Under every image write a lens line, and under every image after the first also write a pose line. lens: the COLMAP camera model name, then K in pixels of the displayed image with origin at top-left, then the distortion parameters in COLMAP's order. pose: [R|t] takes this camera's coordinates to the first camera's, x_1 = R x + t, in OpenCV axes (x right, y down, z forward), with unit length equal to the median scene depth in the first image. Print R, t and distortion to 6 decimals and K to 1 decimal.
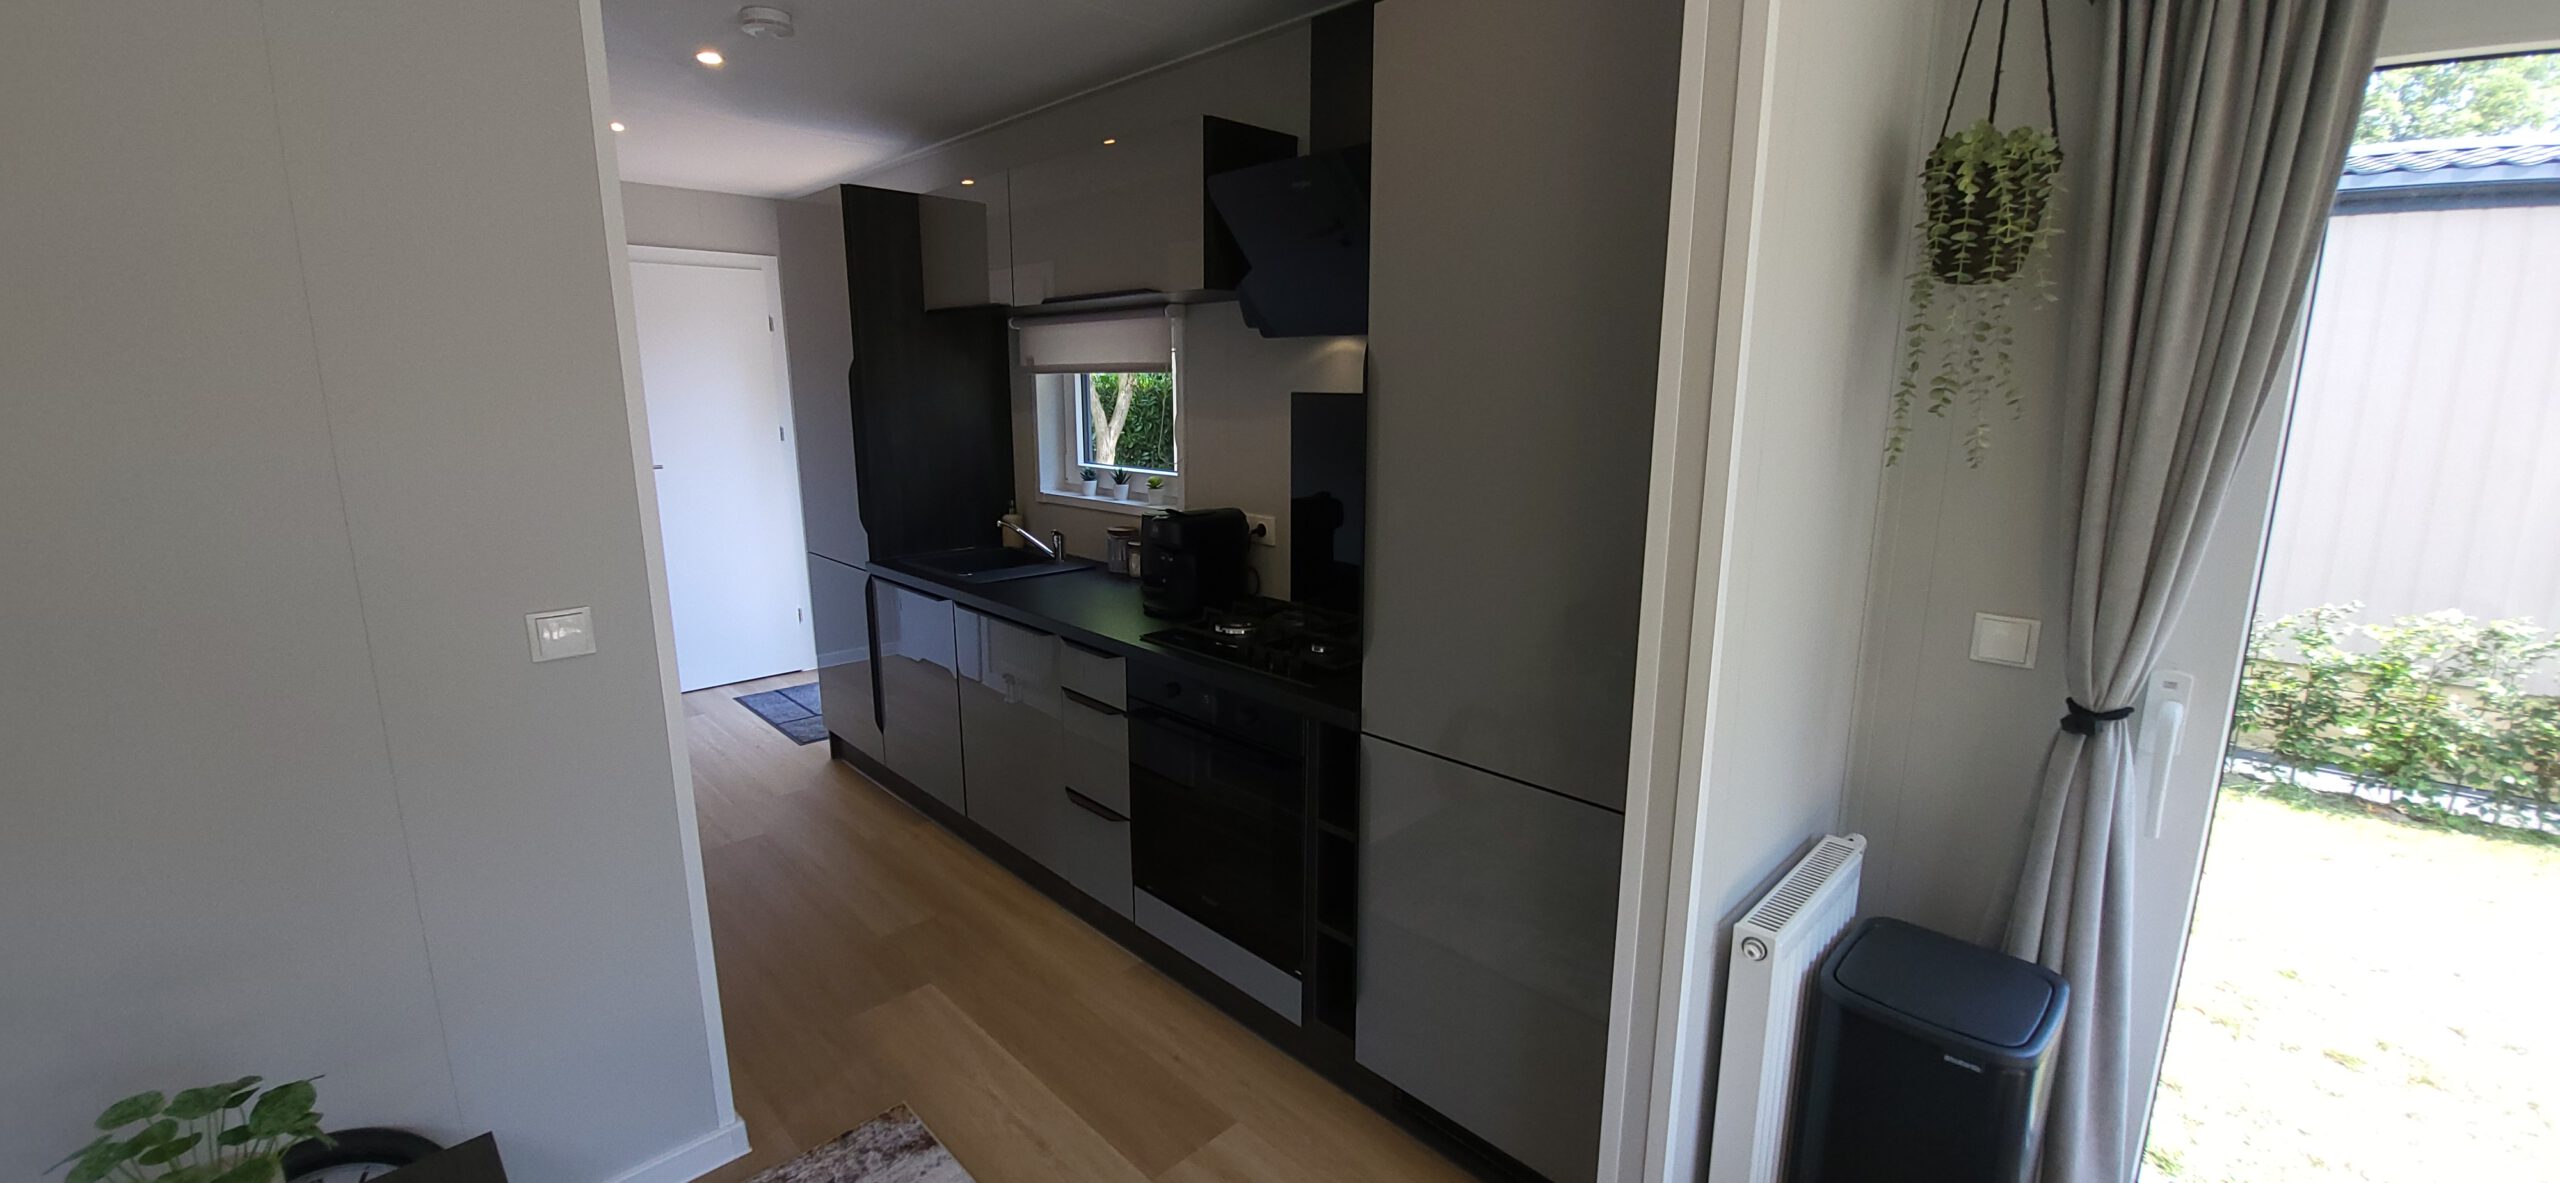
lens RADIAL K [[1007.4, 0, 1280.0], [0, 1007.4, 591.5], [0, 0, 1]] dist [-0.002726, -0.008901]
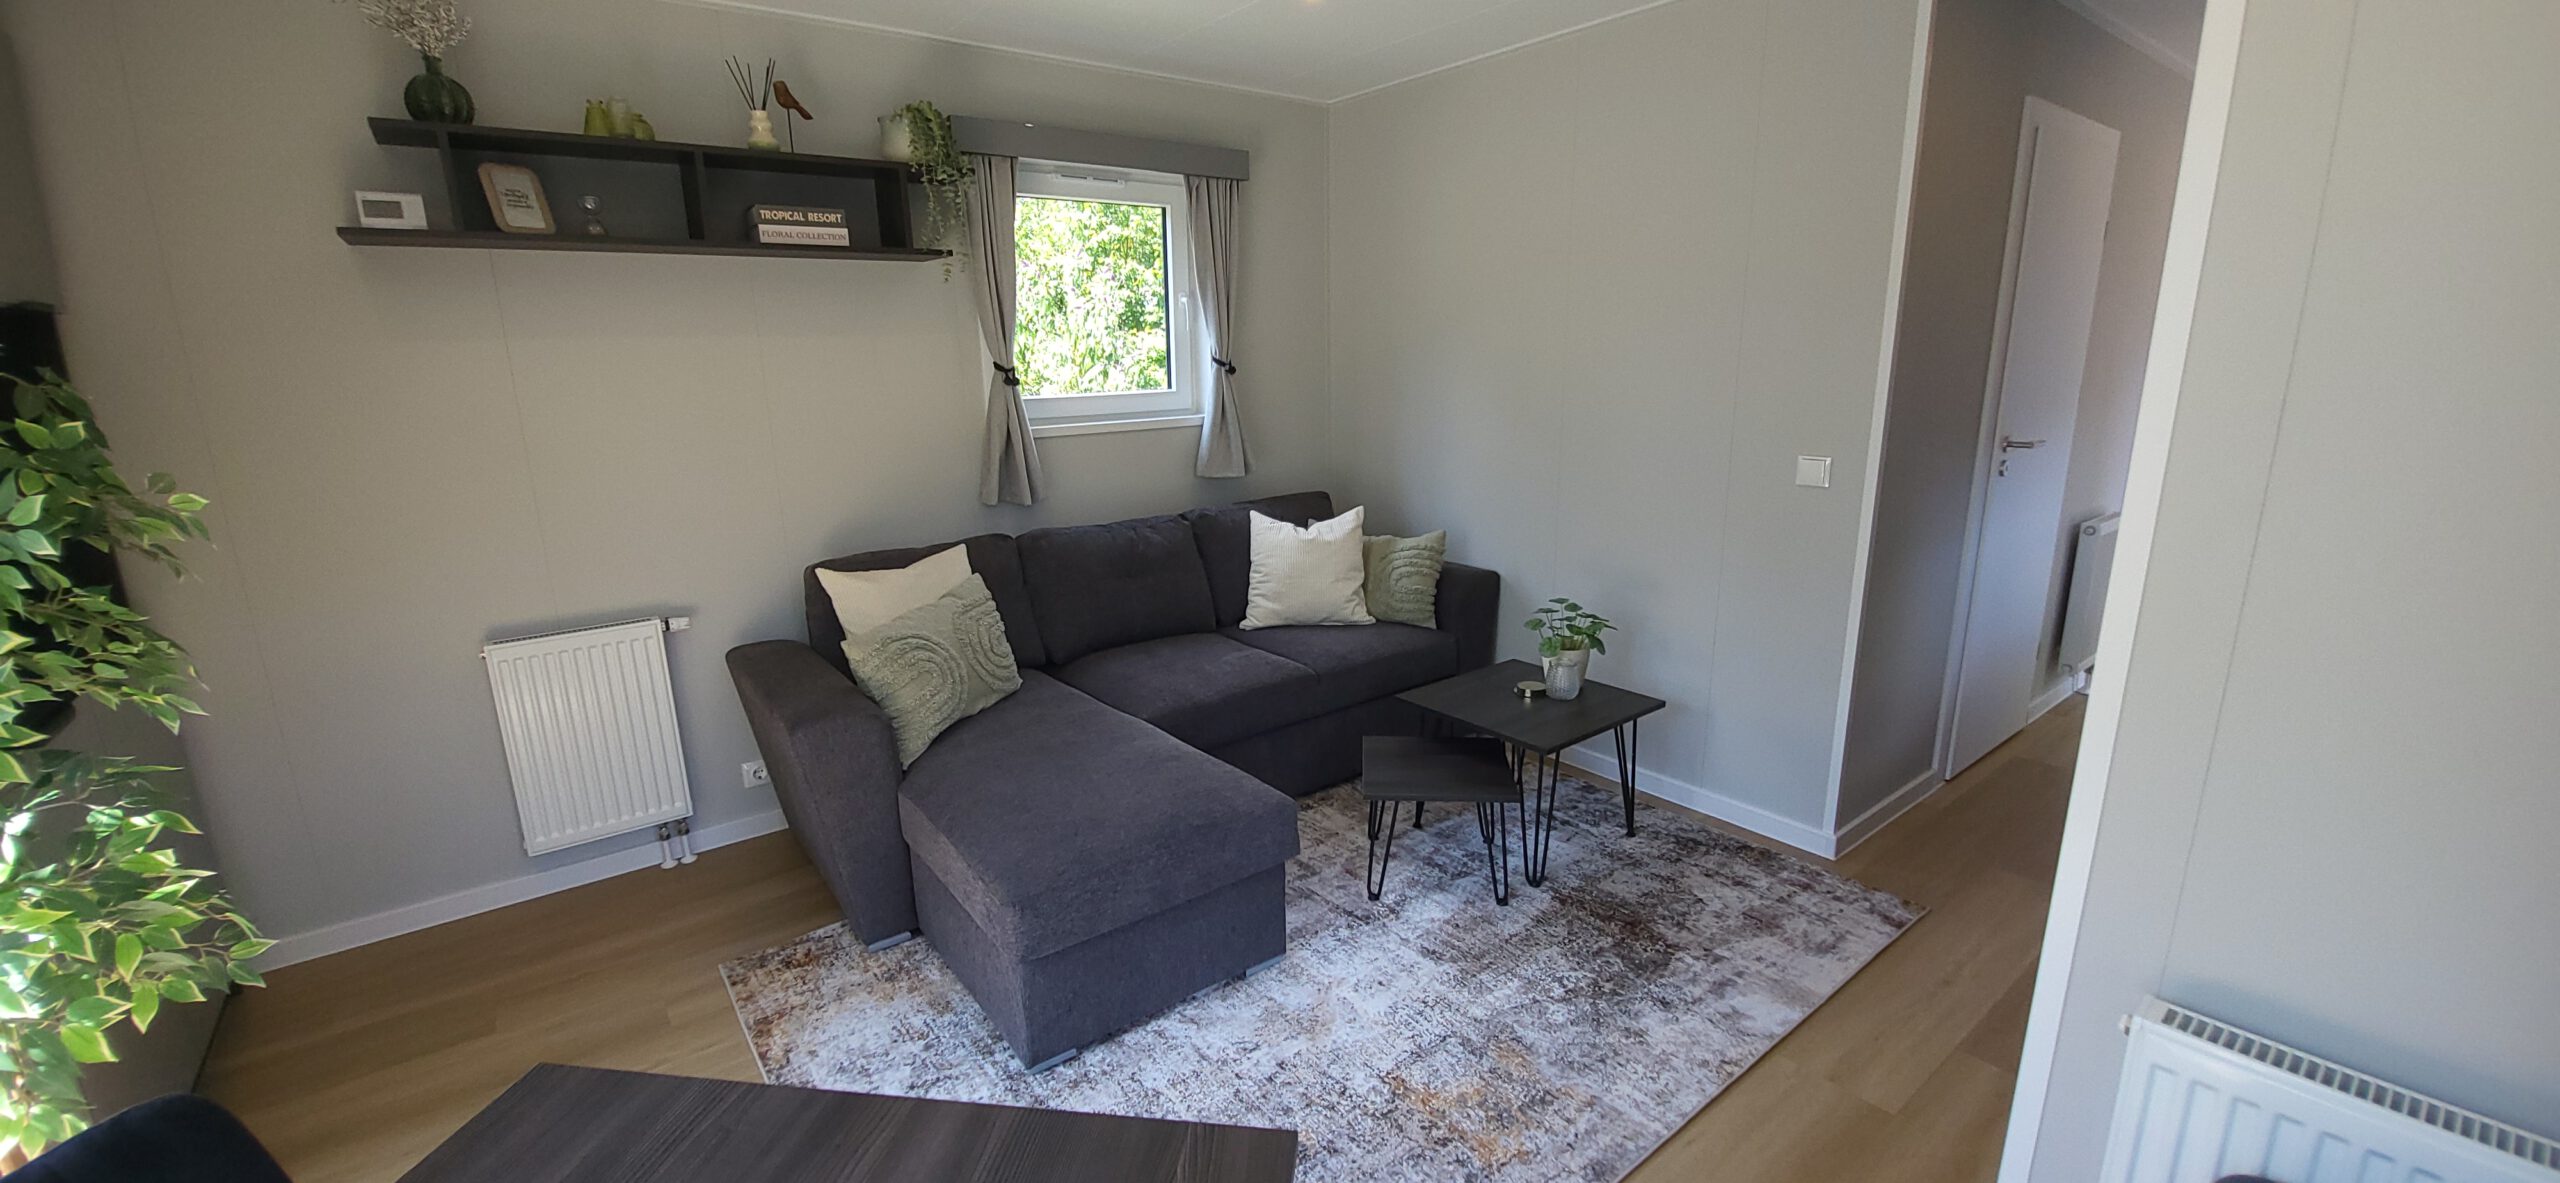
lens RADIAL K [[1007.4, 0, 1280.0], [0, 1007.4, 591.5], [0, 0, 1]] dist [-0.002726, -0.008901]
pose [[-0.110371, 0.237640, -0.965062, 0.666983], [-0.185830, 0.948937, 0.254922, -0.017483], [0.976363, 0.207473, -0.060574, 0.187679]]
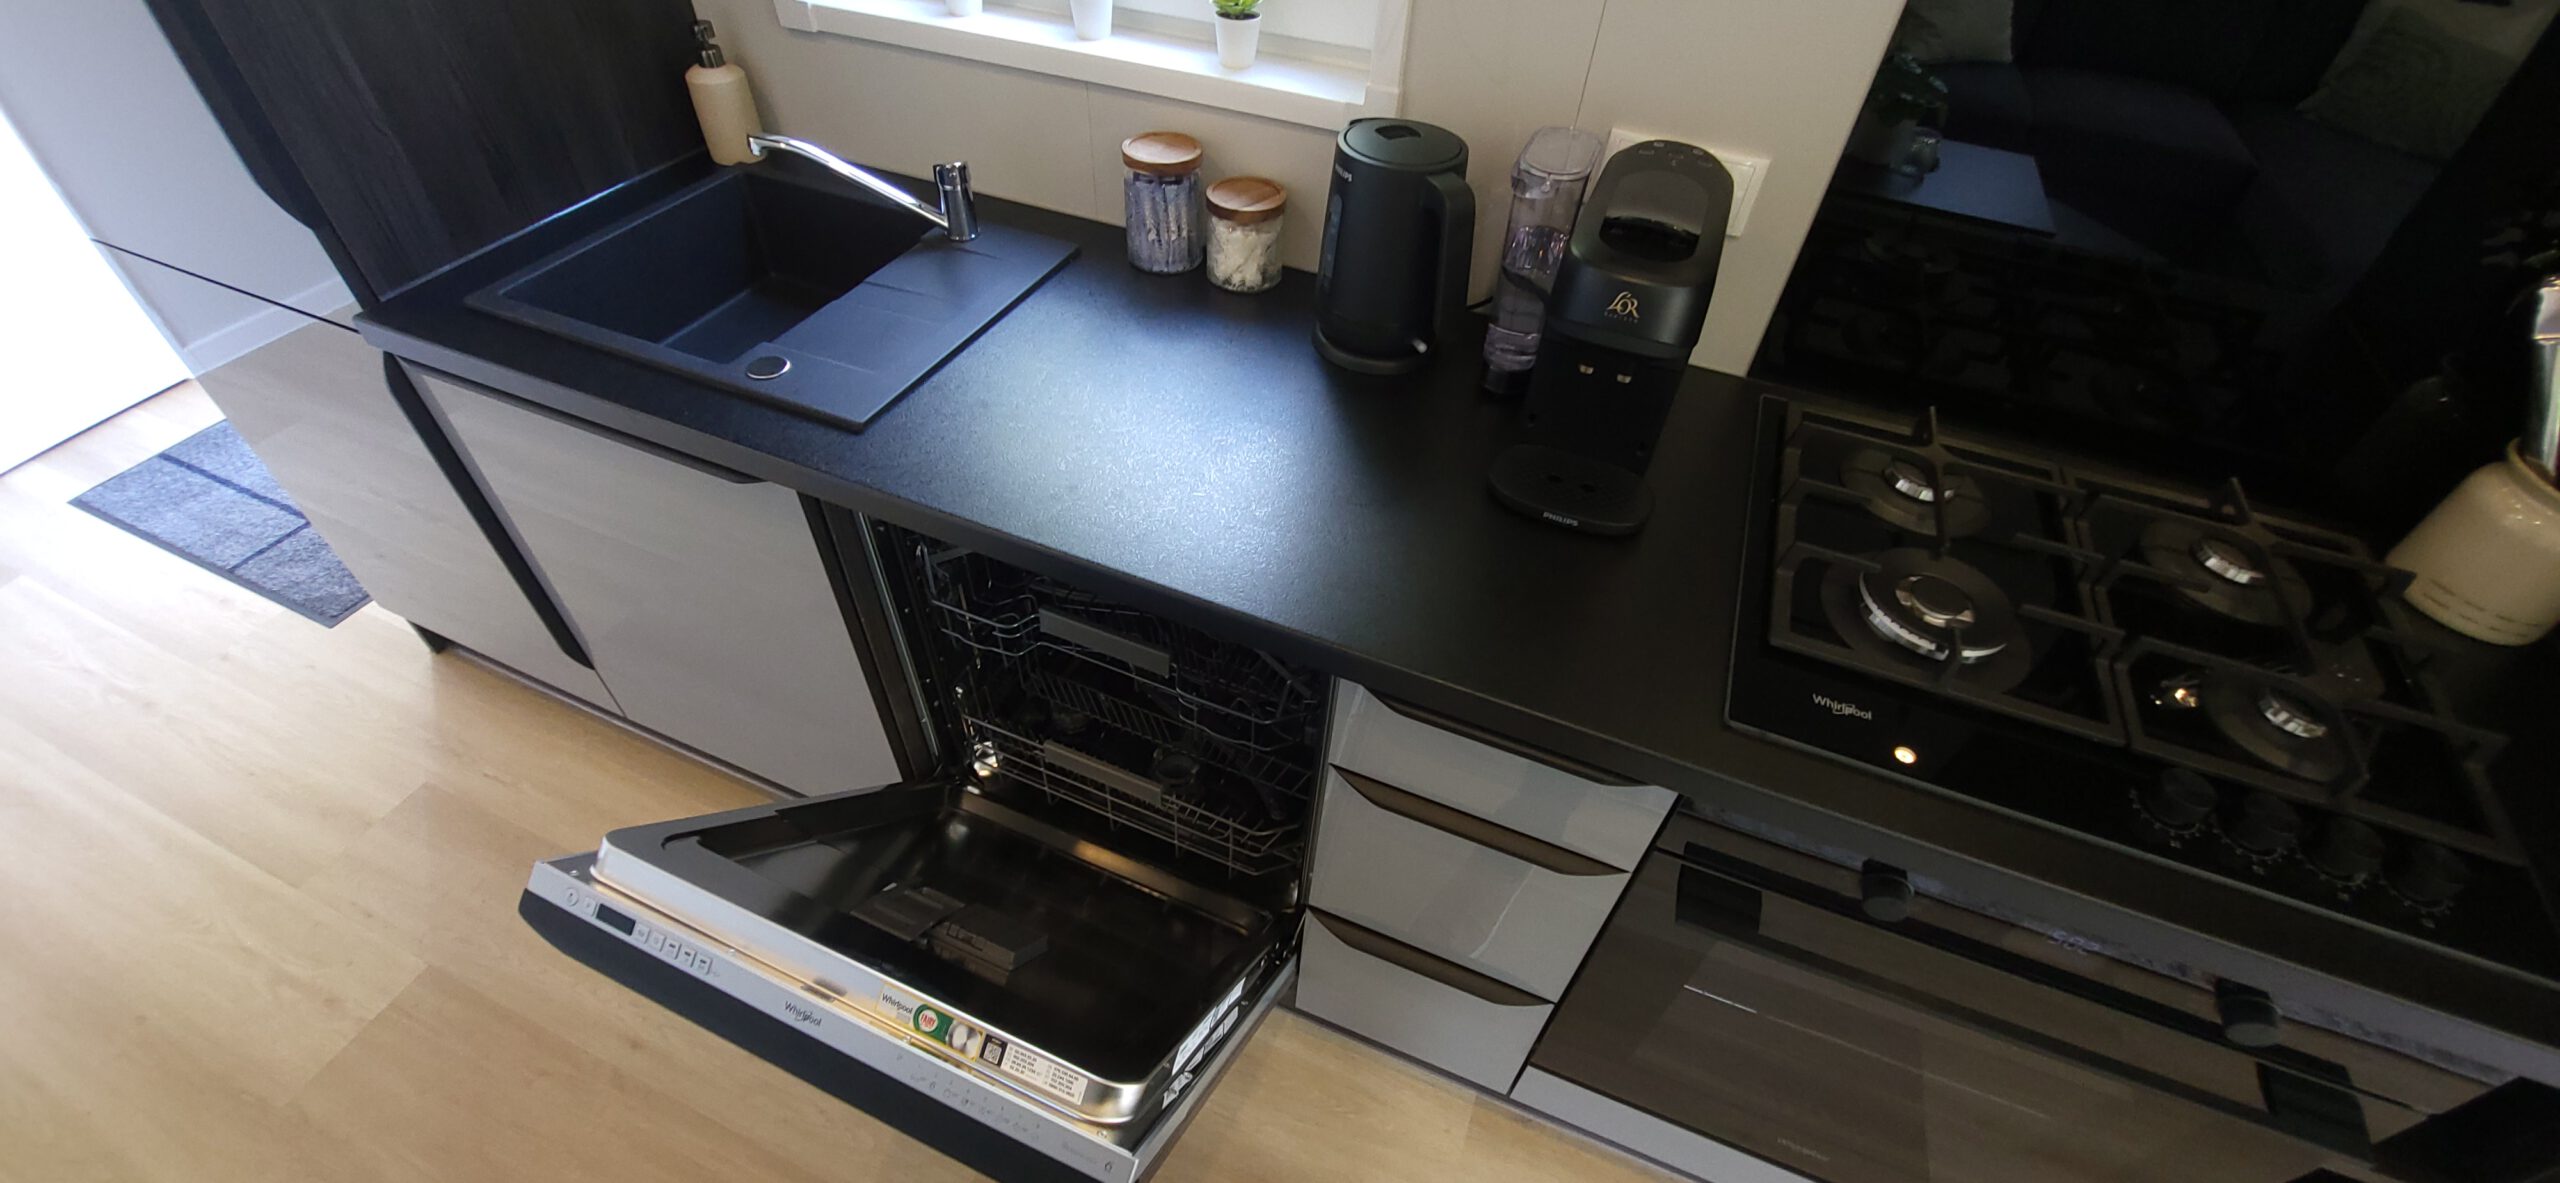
lens RADIAL K [[1007.4, 0, 1280.0], [0, 1007.4, 591.5], [0, 0, 1]] dist [-0.002726, -0.008901]
pose [[0.918617, -0.252194, 0.304206, -0.347089], [0.042252, 0.828127, 0.558947, -0.171823], [-0.392884, -0.500604, 0.771387, 0.797370]]
